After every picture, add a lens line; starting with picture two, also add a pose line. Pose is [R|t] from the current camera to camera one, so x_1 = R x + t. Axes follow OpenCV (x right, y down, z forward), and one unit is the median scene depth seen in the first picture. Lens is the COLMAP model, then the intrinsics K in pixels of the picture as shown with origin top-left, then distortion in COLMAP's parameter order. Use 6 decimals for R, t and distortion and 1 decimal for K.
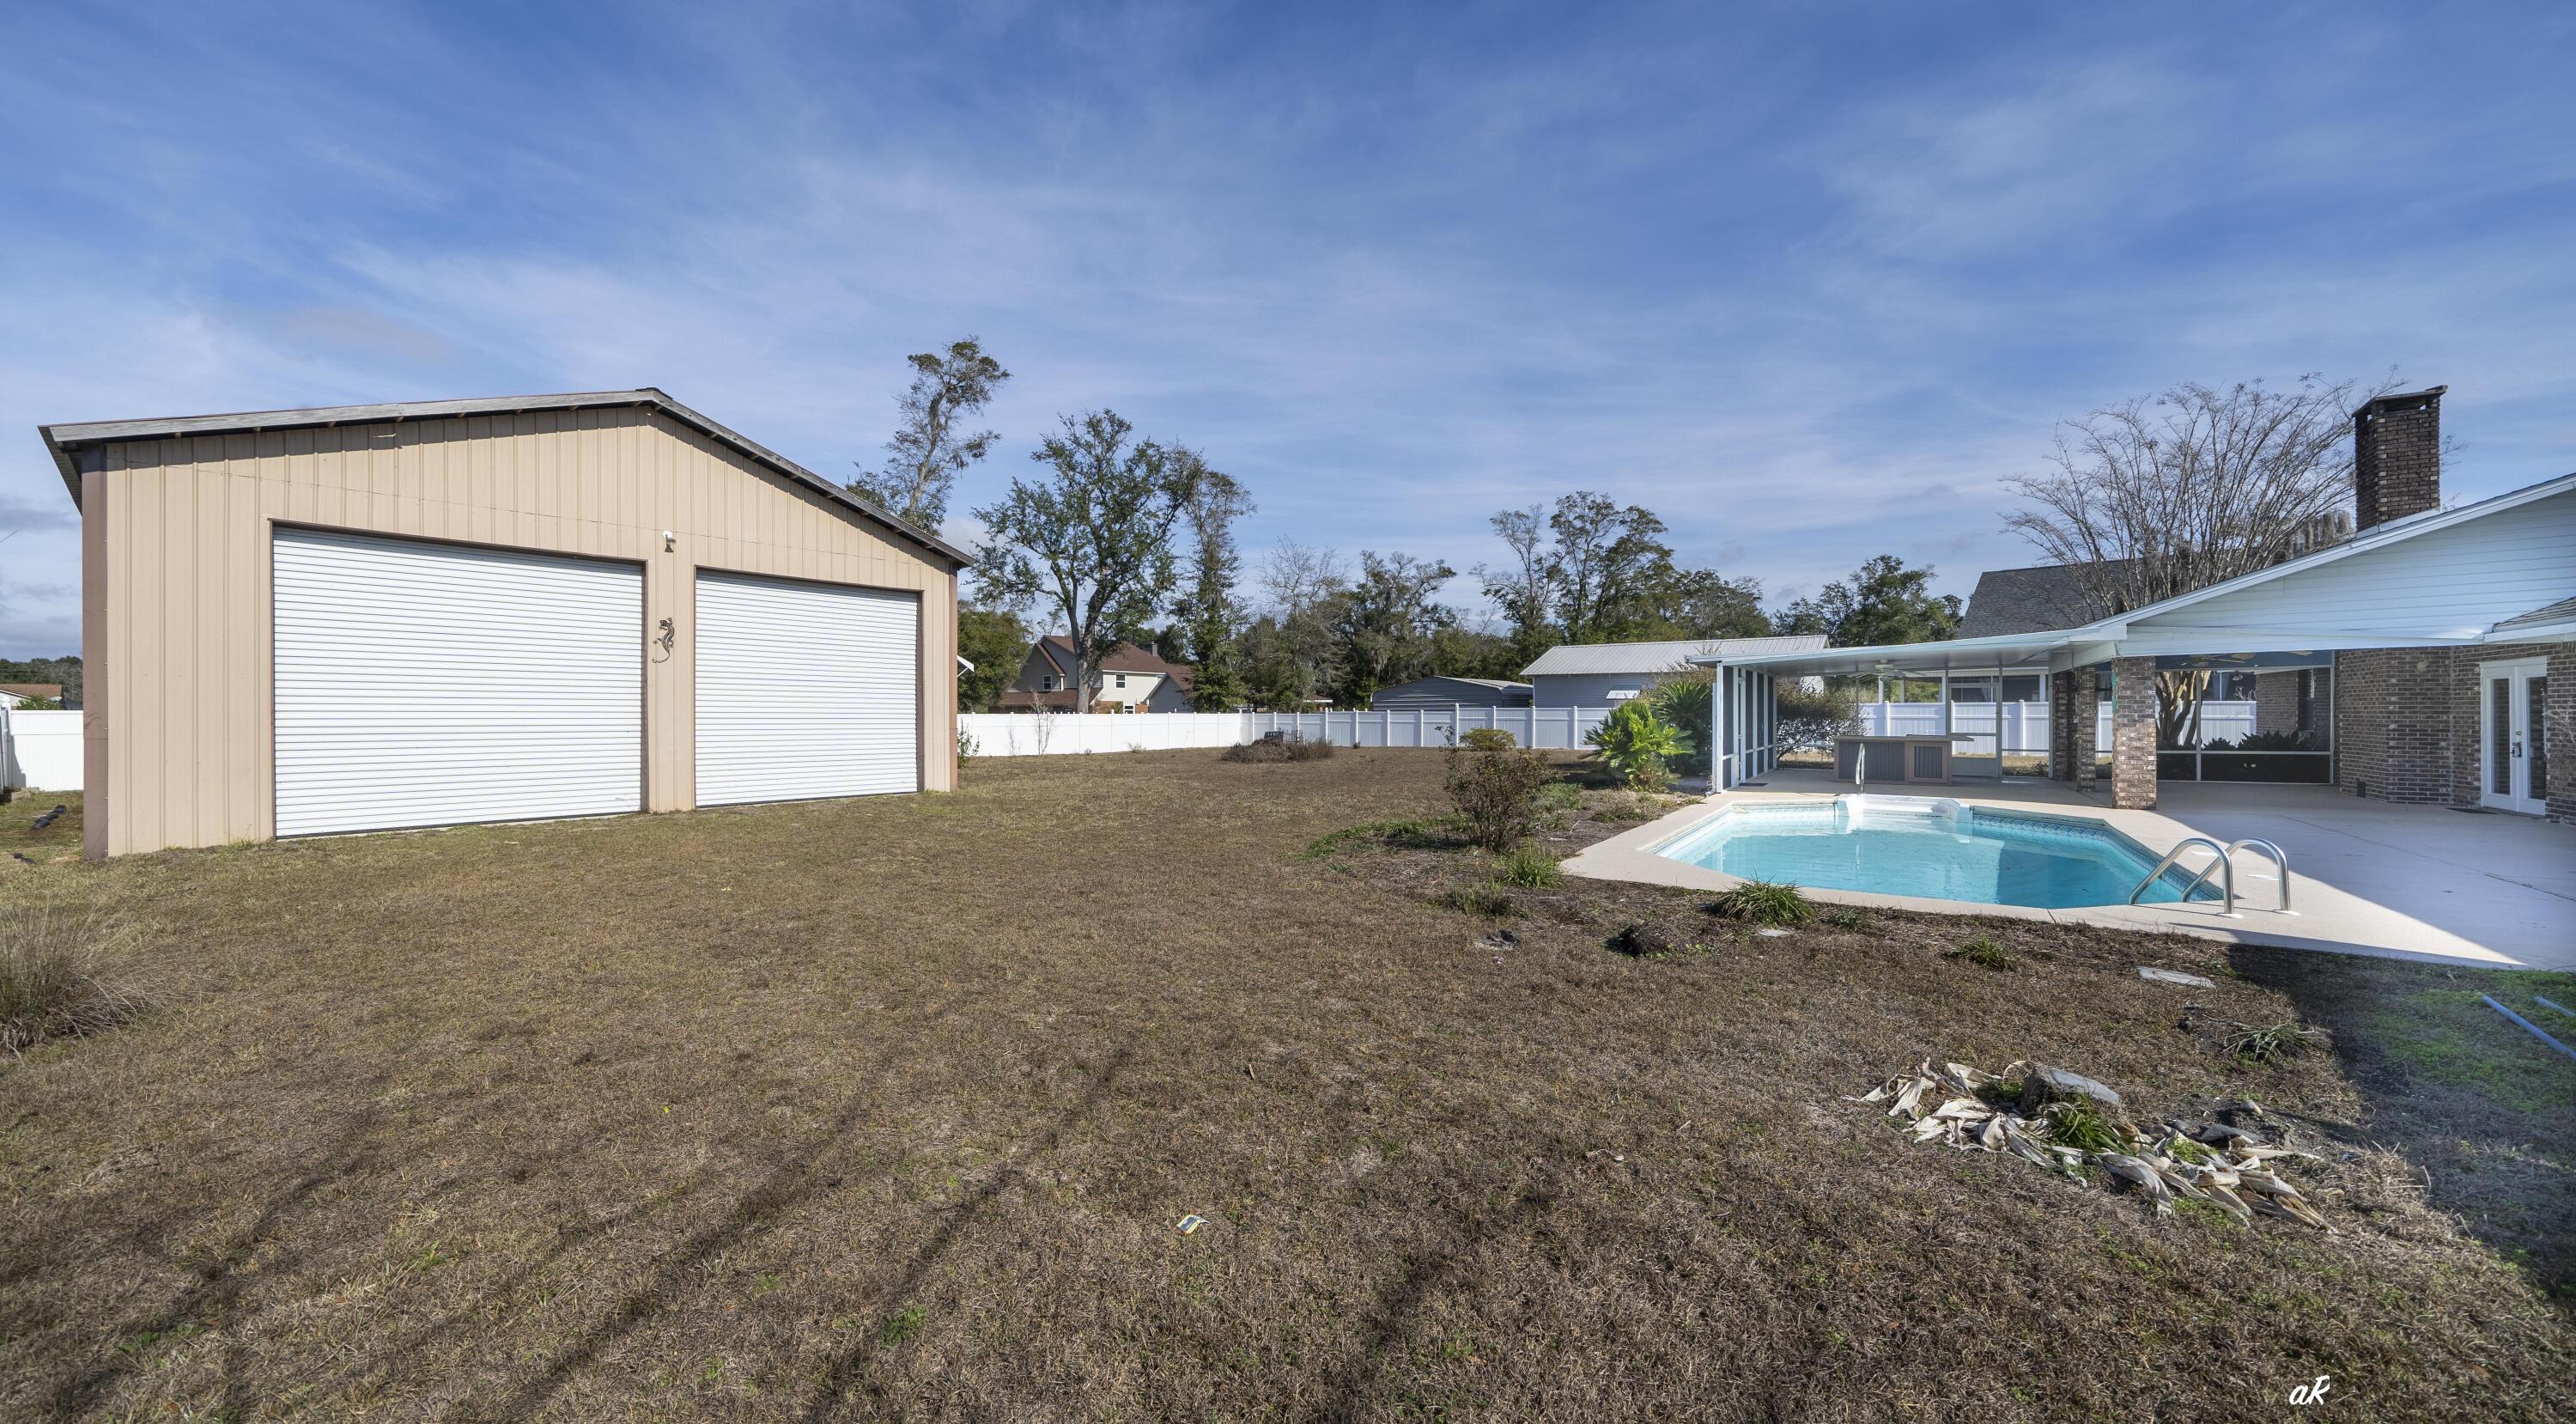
lens RADIAL K [[905.5, 0, 1221.9], [0, 905.5, 711.2], [0, 0, 1]] dist [-0.001345, -0.000171]
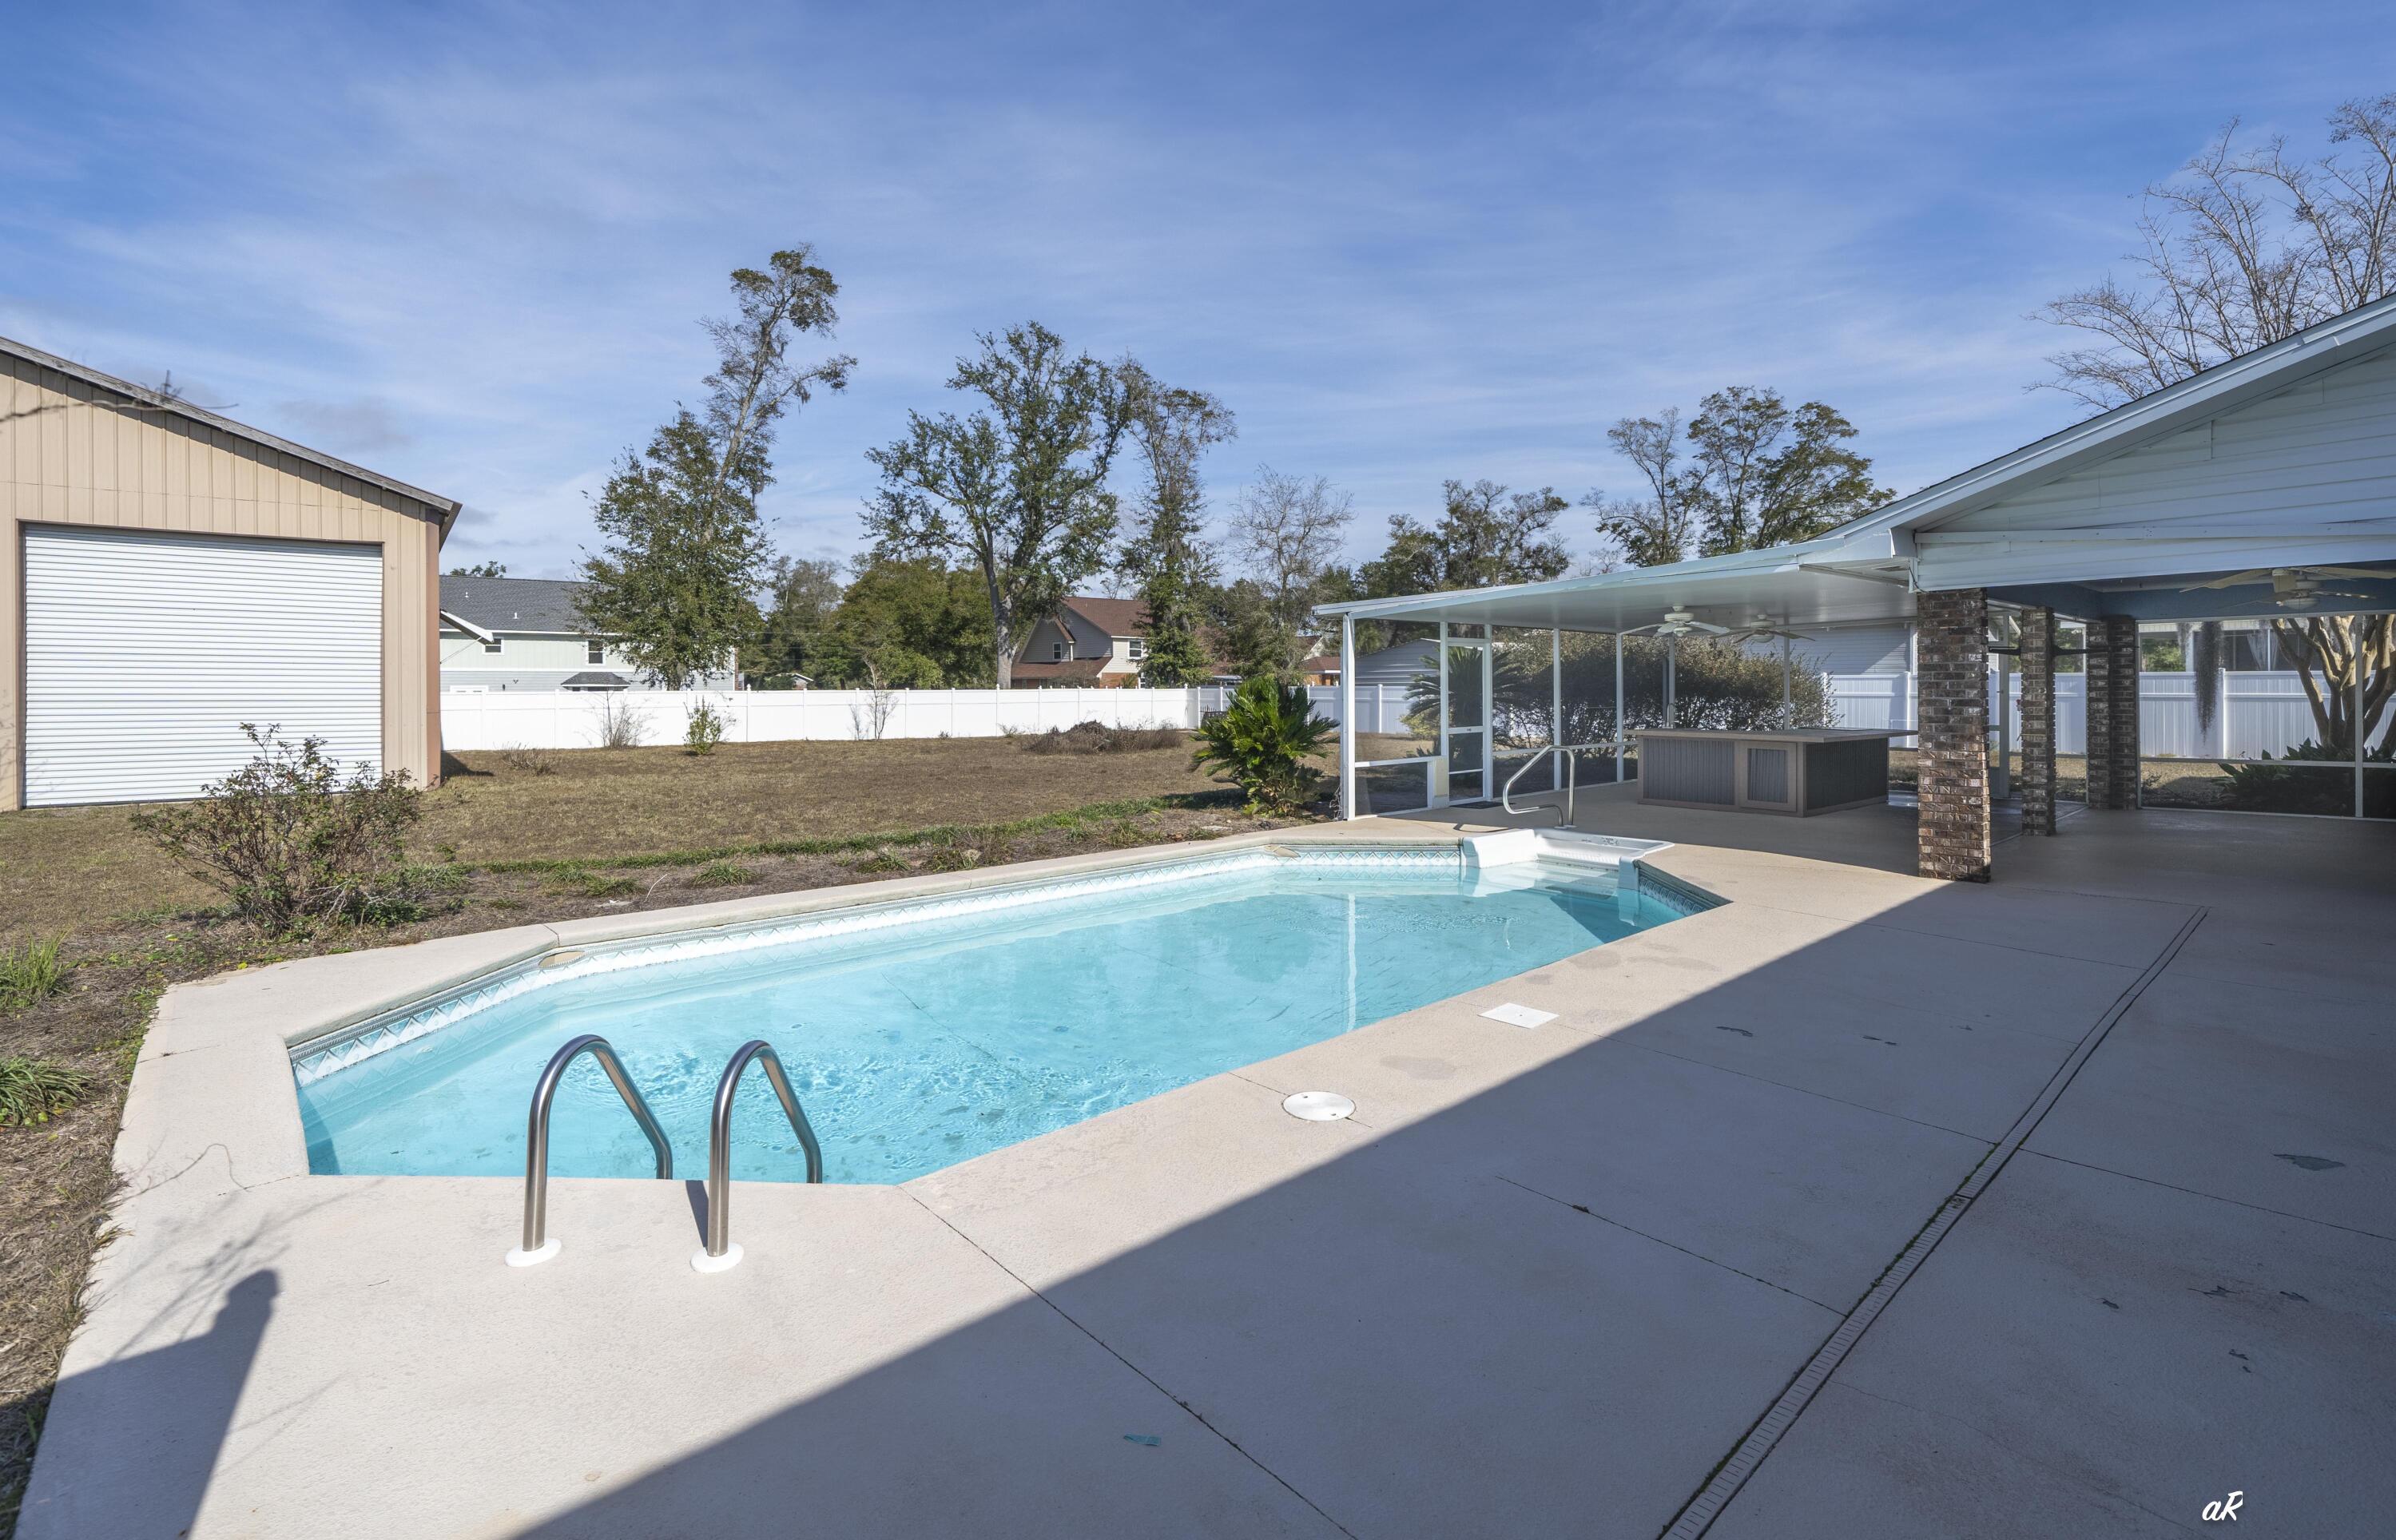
lens RADIAL K [[1046.8, 0, 1179.9], [0, 1046.8, 688.3], [0, 0, 1]] dist [-0.003532, 0.000728]
pose [[0.974439, -0.000971, -0.224649, 0.212520], [0.002100, 0.999986, 0.004787, -0.001915], [0.224641, -0.005137, 0.974428, 0.093131]]
